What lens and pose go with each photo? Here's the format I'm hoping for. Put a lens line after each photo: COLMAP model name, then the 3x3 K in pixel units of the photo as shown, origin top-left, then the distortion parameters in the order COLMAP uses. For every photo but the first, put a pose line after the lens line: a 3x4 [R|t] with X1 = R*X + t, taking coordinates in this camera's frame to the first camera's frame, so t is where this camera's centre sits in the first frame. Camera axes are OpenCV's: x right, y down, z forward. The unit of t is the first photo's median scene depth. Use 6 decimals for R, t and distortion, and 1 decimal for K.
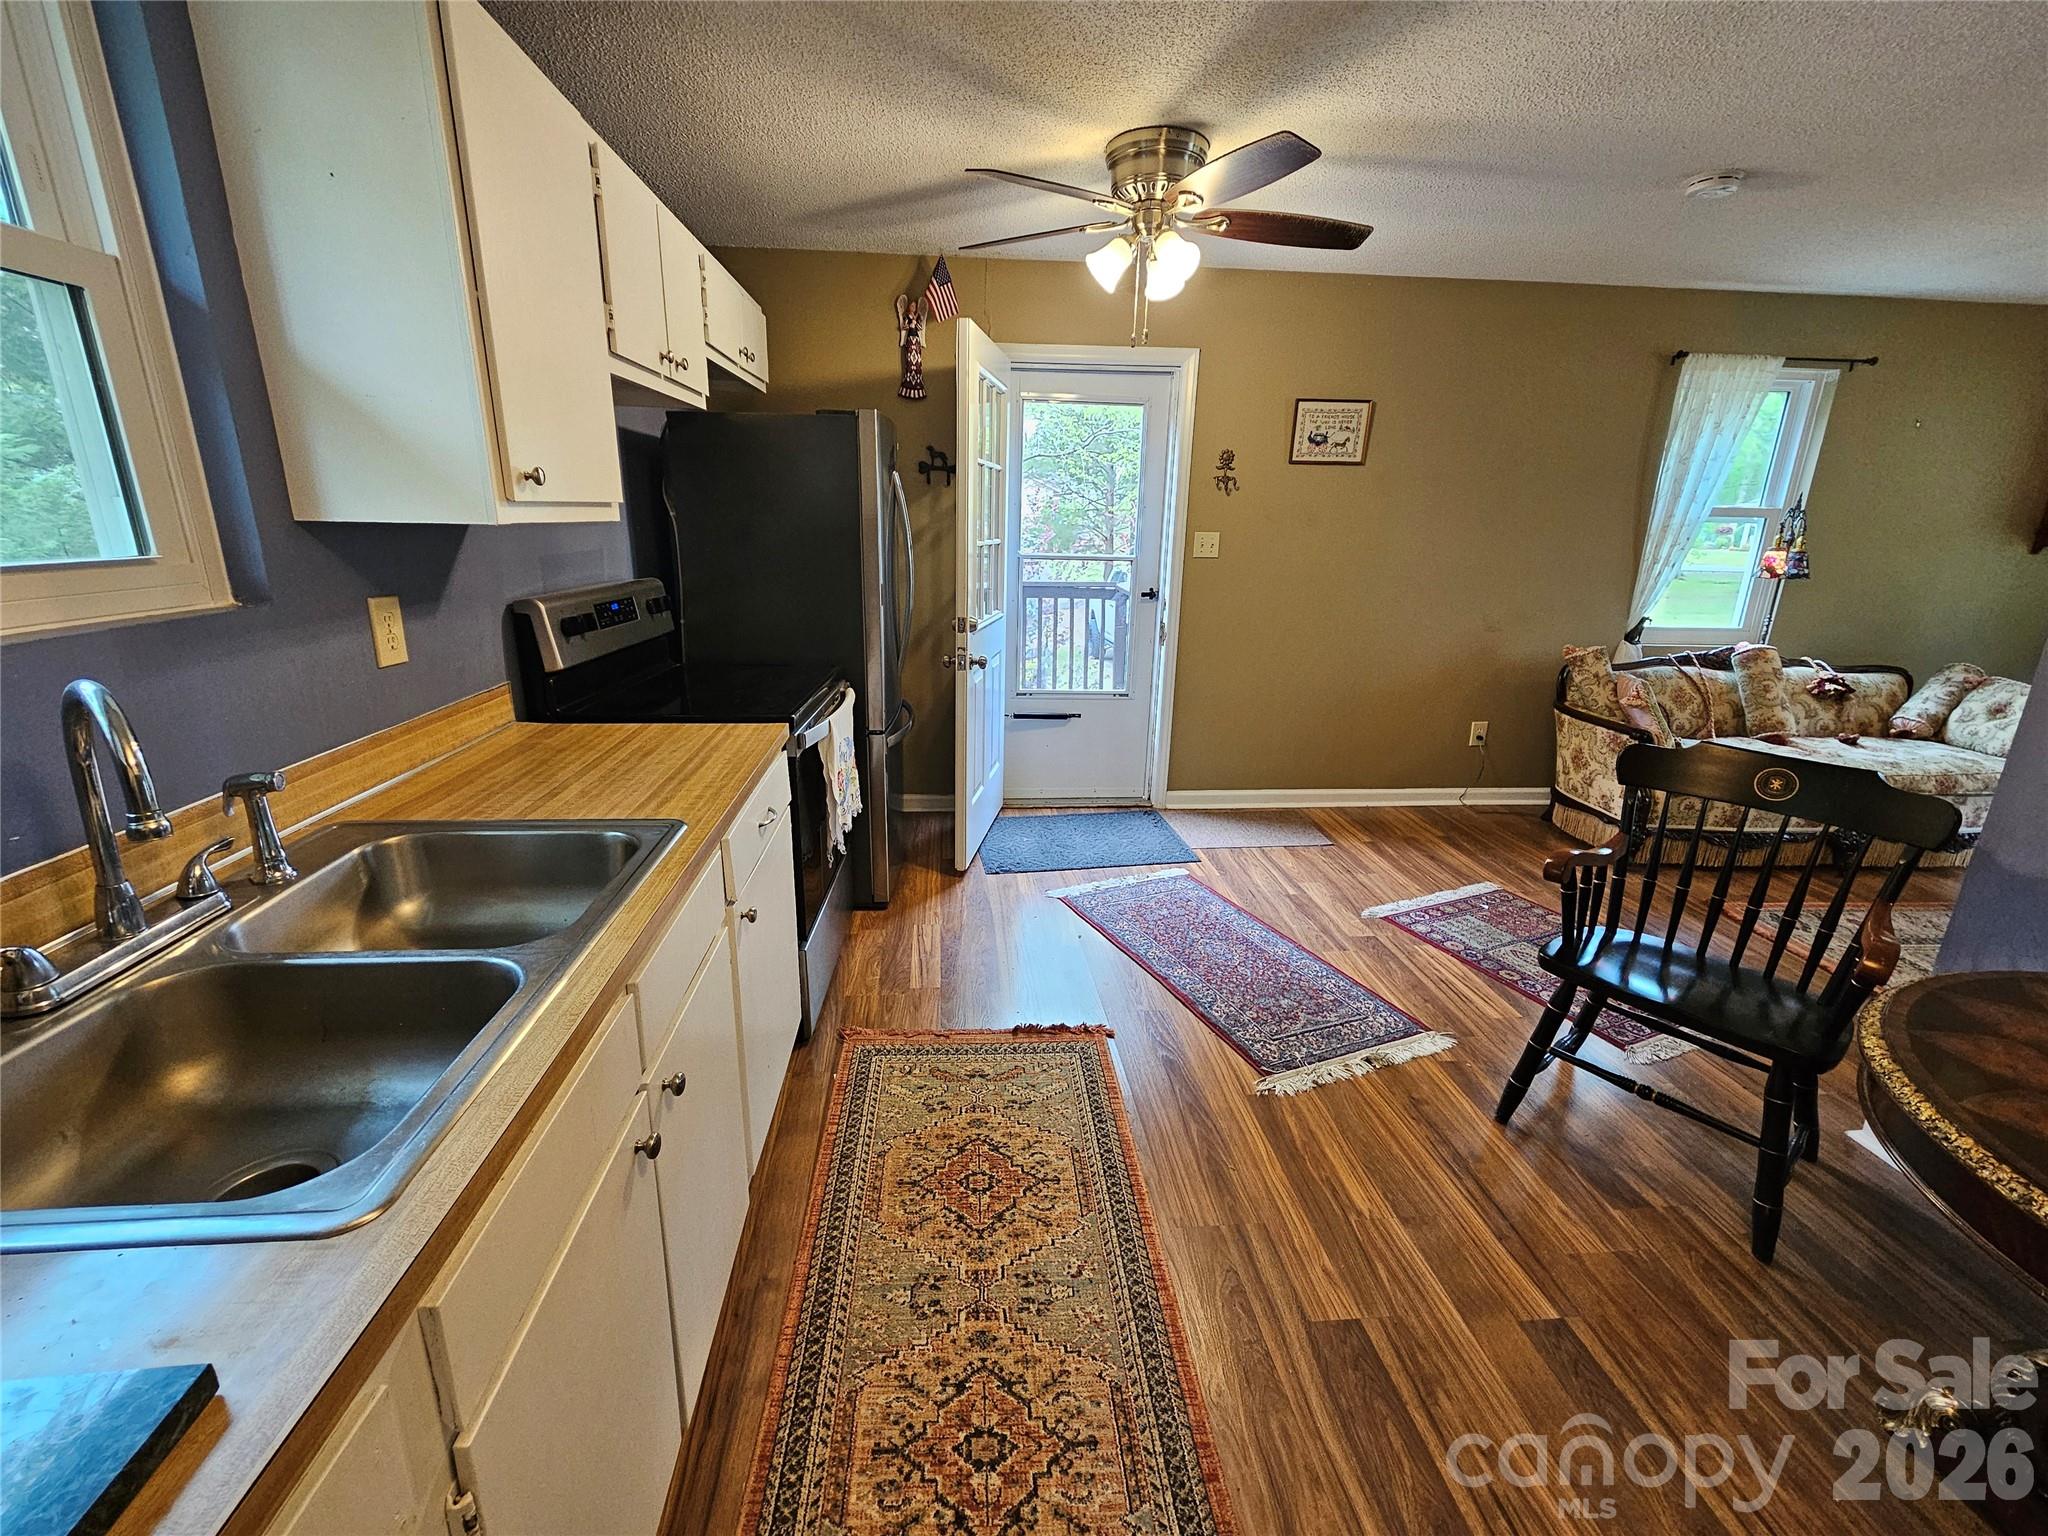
lens RADIAL K [[842.9, 0, 1014.5], [0, 842.9, 750.0], [0, 0, 1]] dist [0.001055, 0.000169]
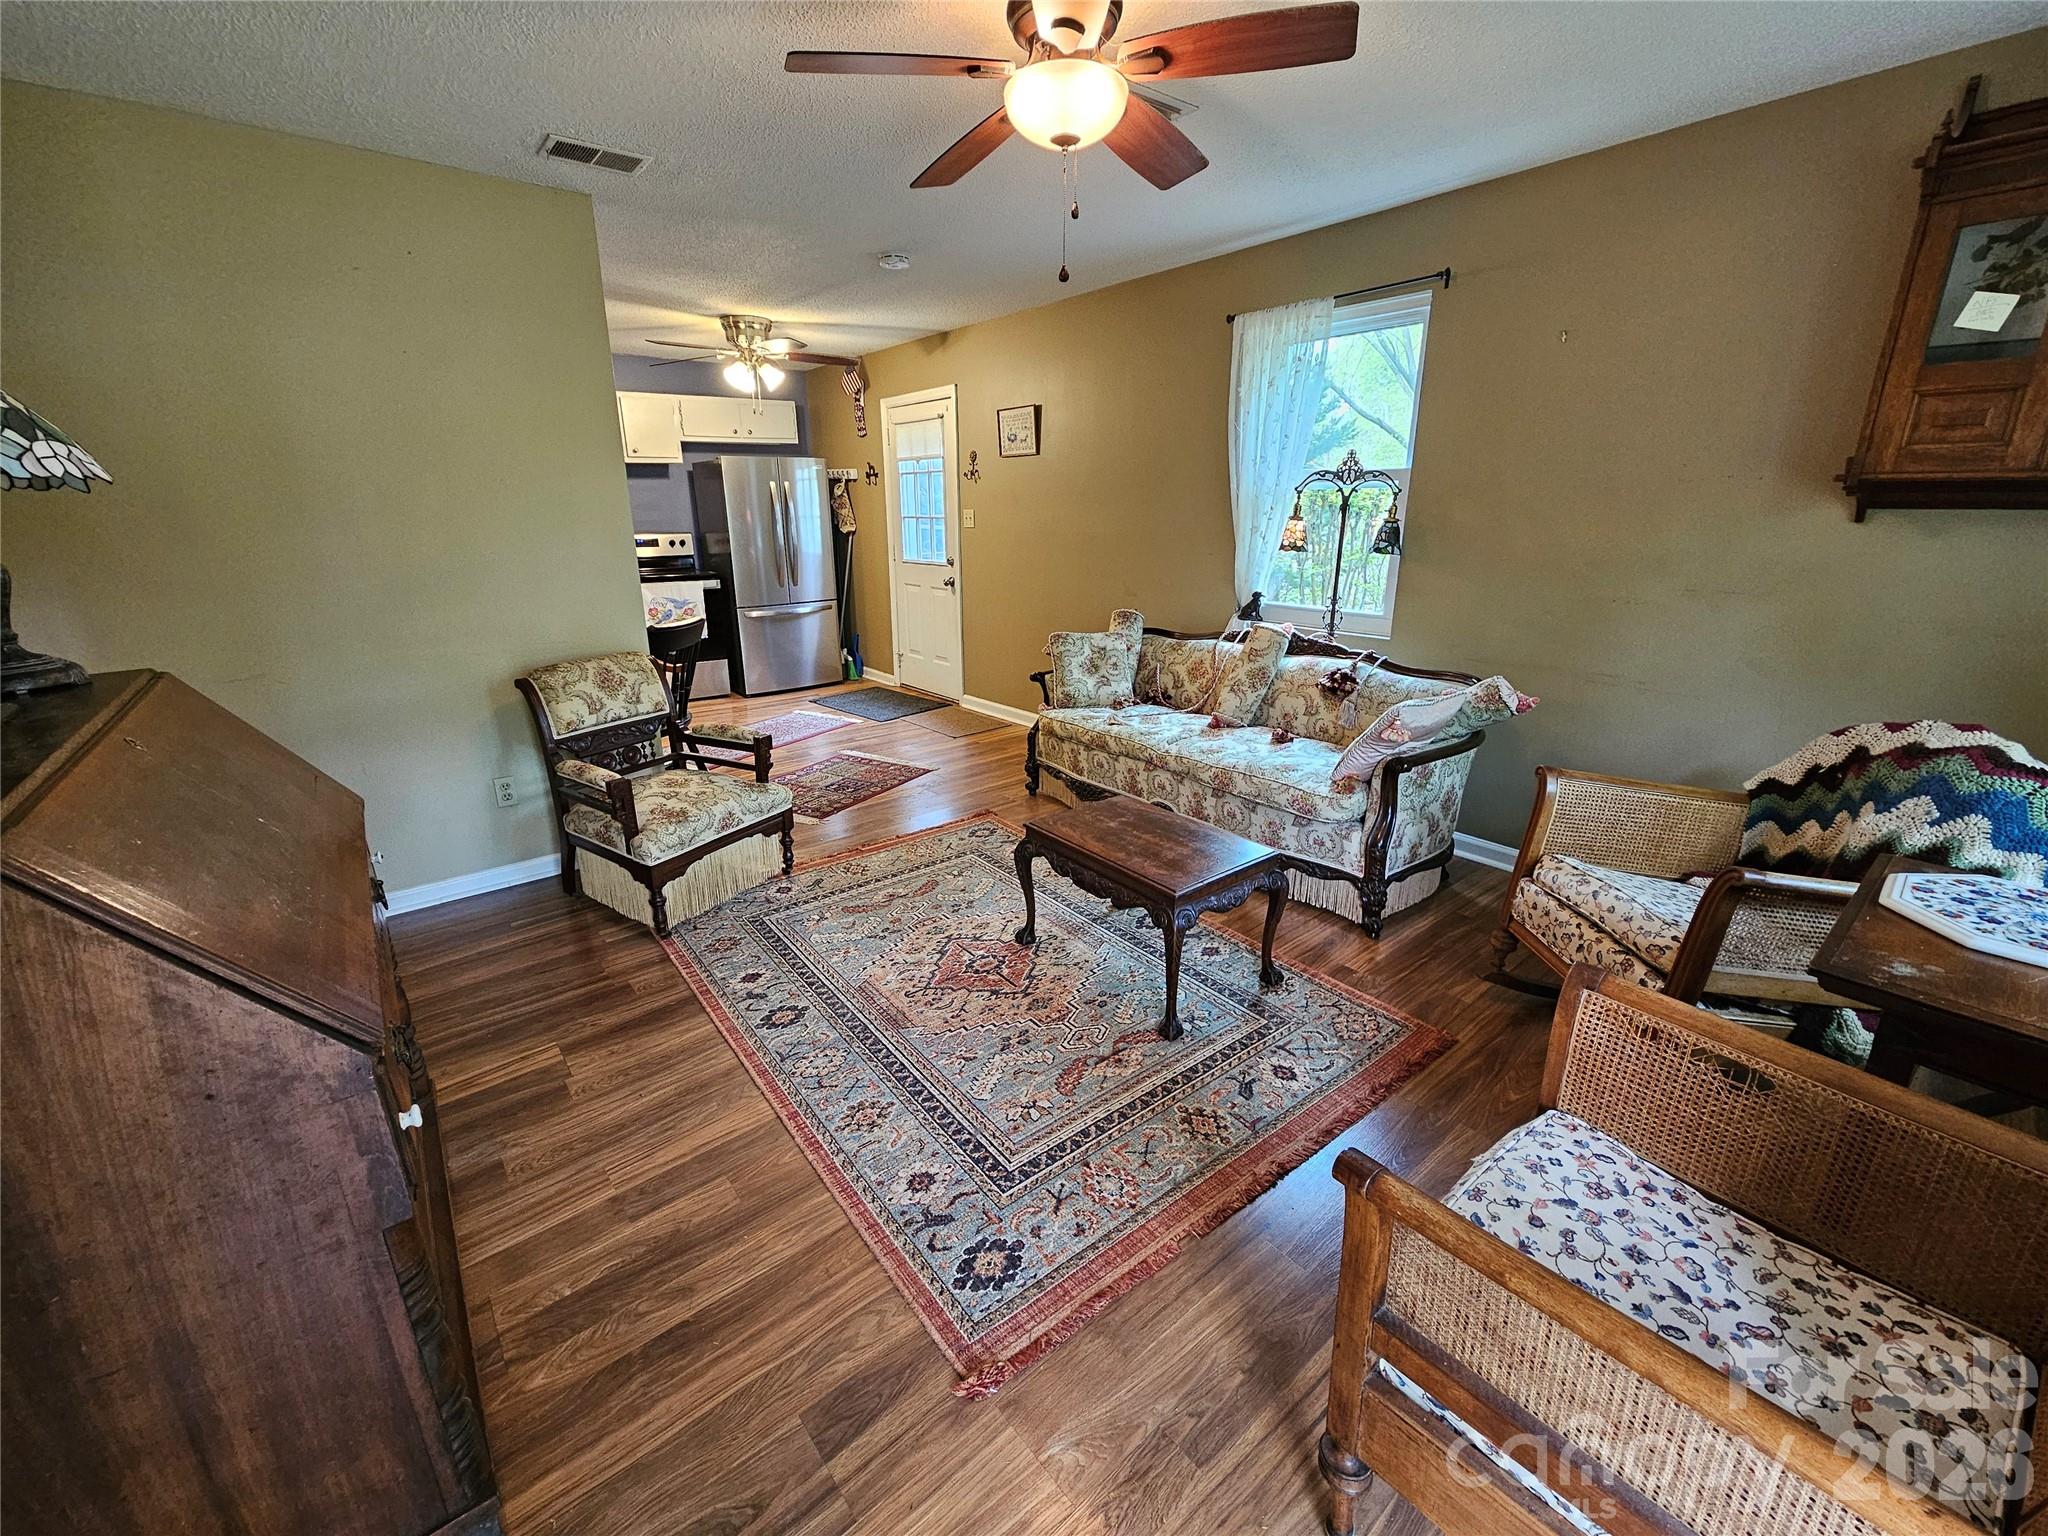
lens RADIAL K [[842.9, 0, 1014.5], [0, 842.9, 750.0], [0, 0, 1]] dist [0.001055, 0.000169]
pose [[0.558951, 0.209786, -0.802224, 2.609126], [-0.199718, 0.973046, 0.115303, -0.075556], [0.804790, 0.095770, 0.585783, 0.462824]]
